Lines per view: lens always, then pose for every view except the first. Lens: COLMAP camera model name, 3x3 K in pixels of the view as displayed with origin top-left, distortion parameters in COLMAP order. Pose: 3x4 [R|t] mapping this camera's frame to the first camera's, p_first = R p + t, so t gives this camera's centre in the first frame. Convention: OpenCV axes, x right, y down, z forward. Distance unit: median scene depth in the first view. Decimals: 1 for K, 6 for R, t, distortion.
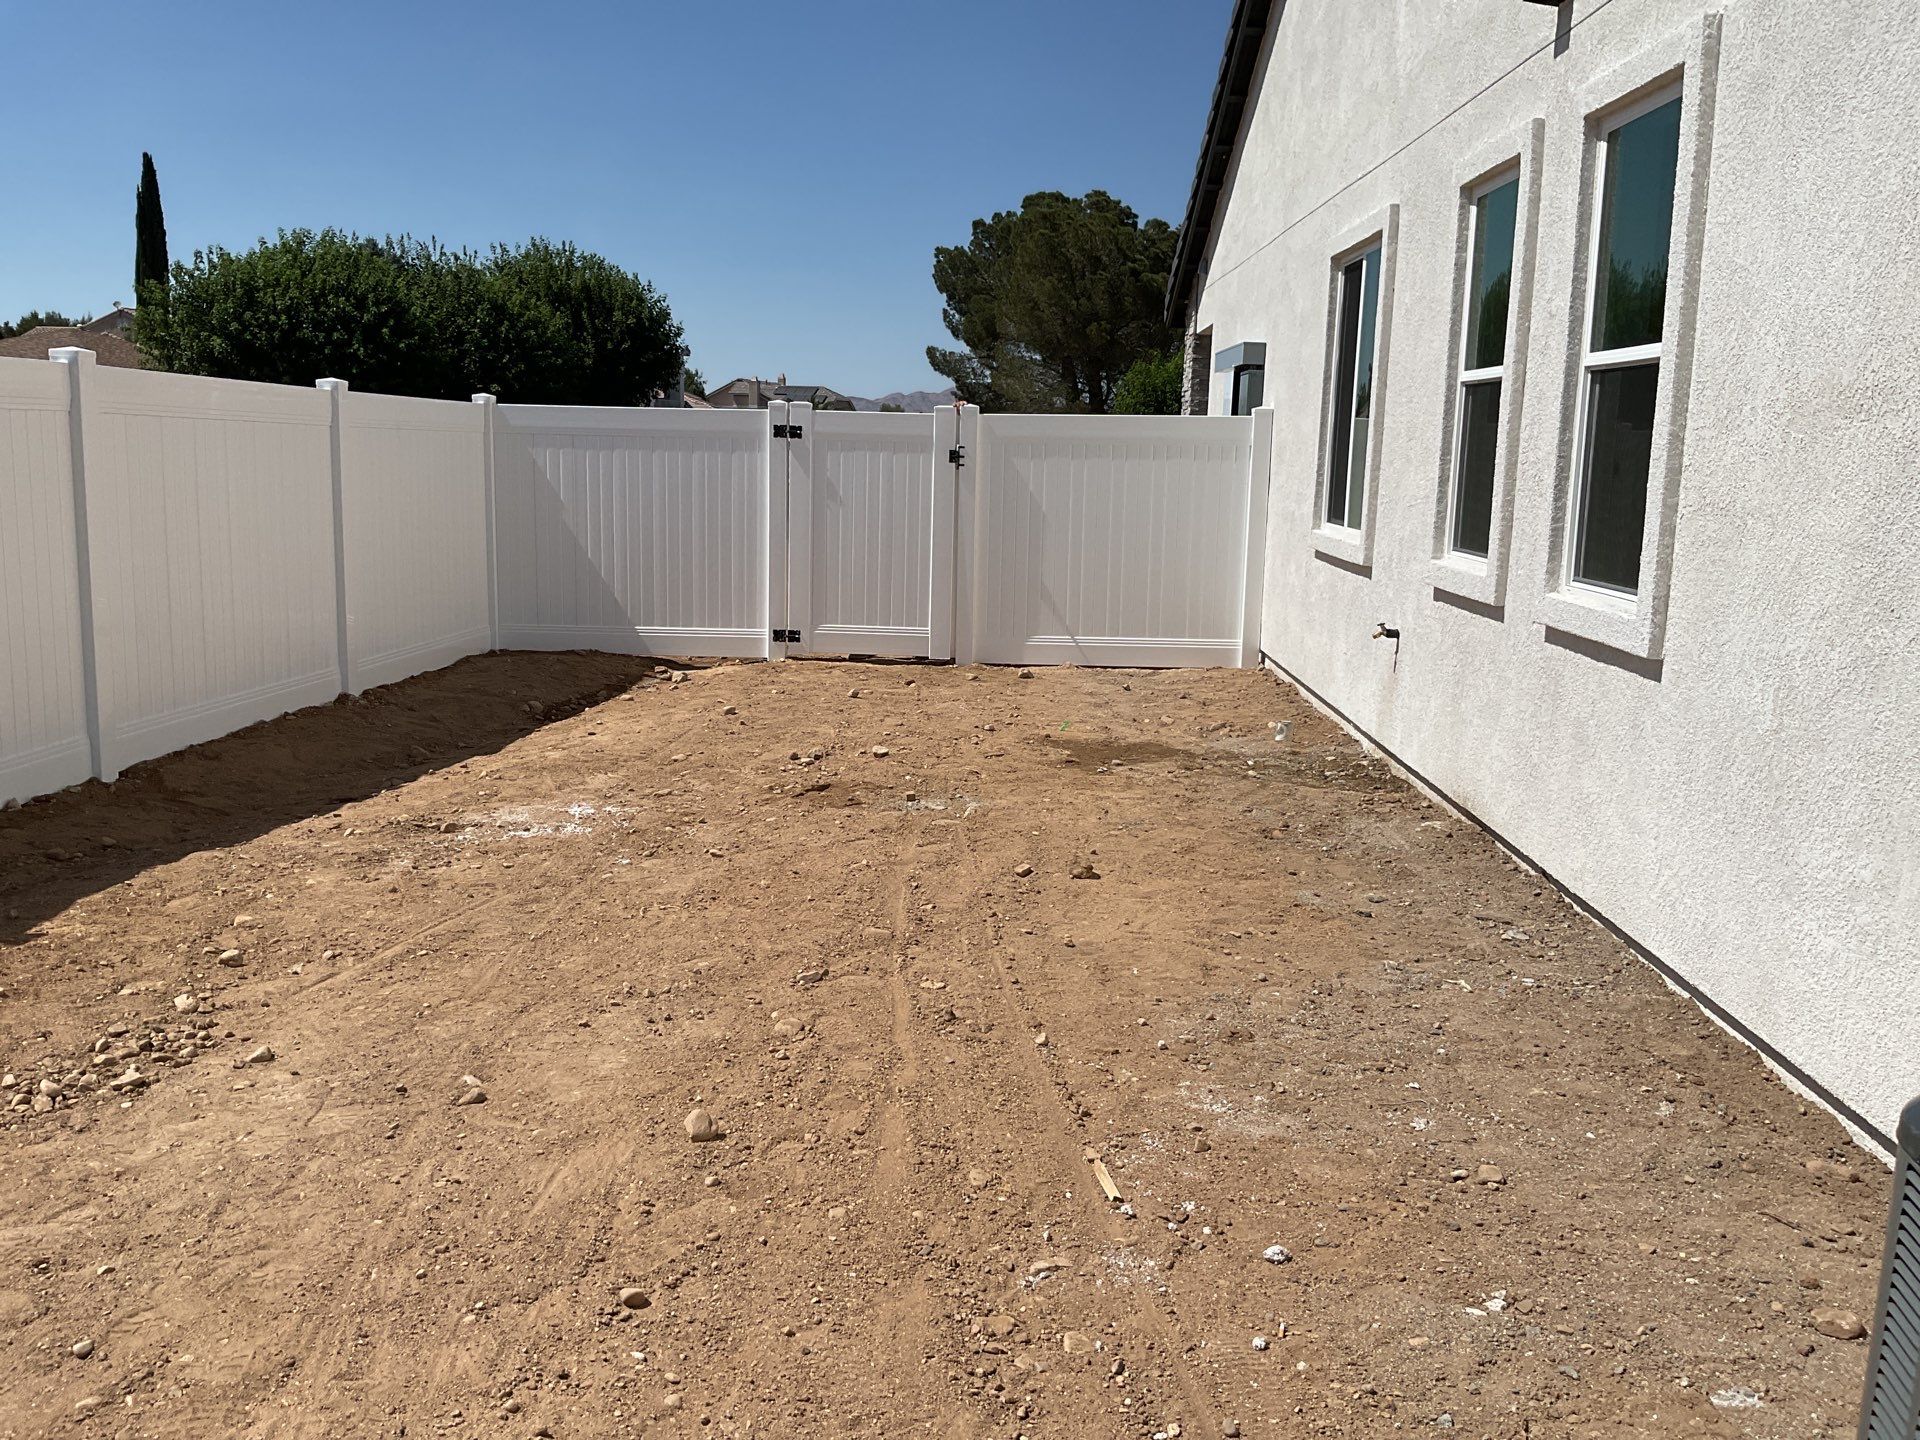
lens RADIAL K [[1609.0, 0, 981.6], [0, 1609.0, 741.5], [0, 0, 1]] dist [0.092994, -0.167035]
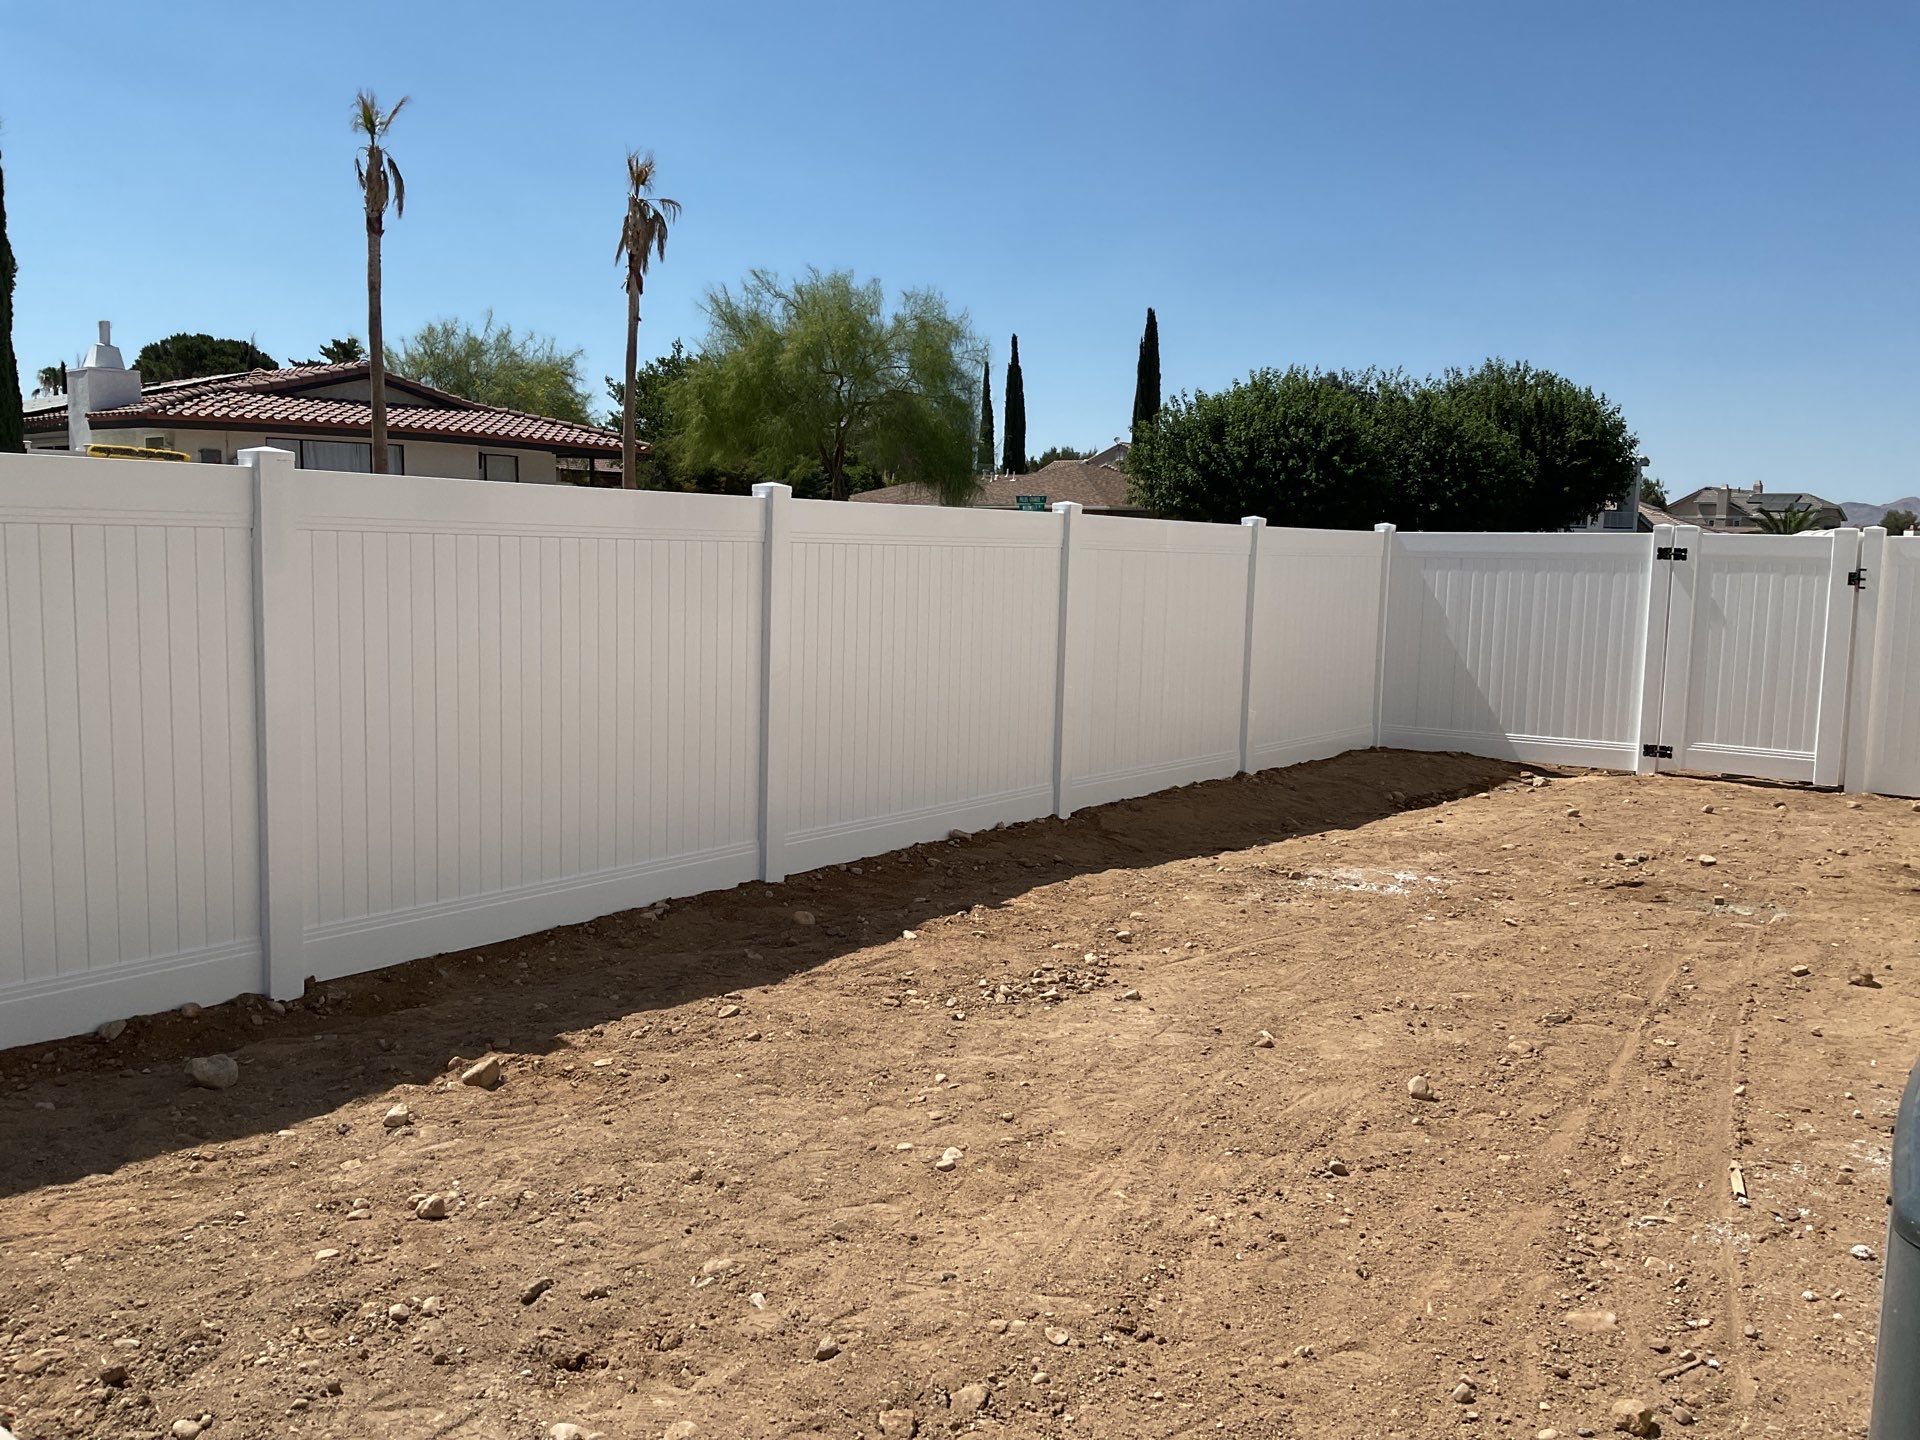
lens RADIAL K [[1625.6, 0, 960.0], [0, 1625.6, 720.0], [0, 0, 1]] dist [0.111946, -0.151125]
pose [[0.841563, 0.057840, -0.537053, 0.129683], [-0.101845, 0.993409, -0.052602, 0.028100], [0.530470, 0.098965, 0.841907, -0.218684]]
